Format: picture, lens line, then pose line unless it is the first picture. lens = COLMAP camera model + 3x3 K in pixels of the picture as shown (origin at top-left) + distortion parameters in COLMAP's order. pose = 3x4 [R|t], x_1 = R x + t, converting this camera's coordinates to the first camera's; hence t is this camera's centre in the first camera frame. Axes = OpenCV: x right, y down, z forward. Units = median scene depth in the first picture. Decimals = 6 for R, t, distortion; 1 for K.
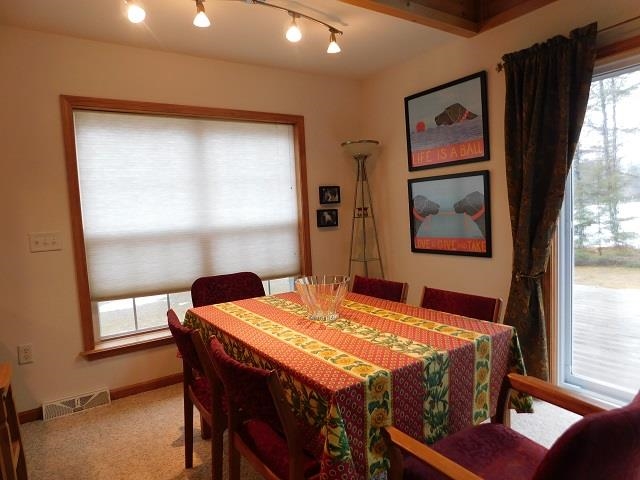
lens RADIAL K [[423.6, 0, 320.0], [0, 423.6, 240.0], [0, 0, 1]] dist [-0.070650, 0.059788]
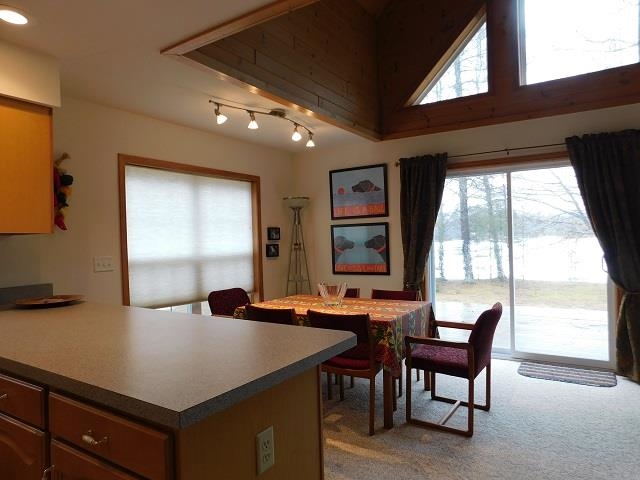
lens RADIAL K [[423.6, 0, 320.0], [0, 423.6, 240.0], [0, 0, 1]] dist [-0.070650, 0.059788]
pose [[0.915139, 0.024284, 0.402407, -0.462809], [0.010799, 0.996349, -0.084685, 0.037731], [-0.402995, 0.081844, 0.911535, -0.370701]]
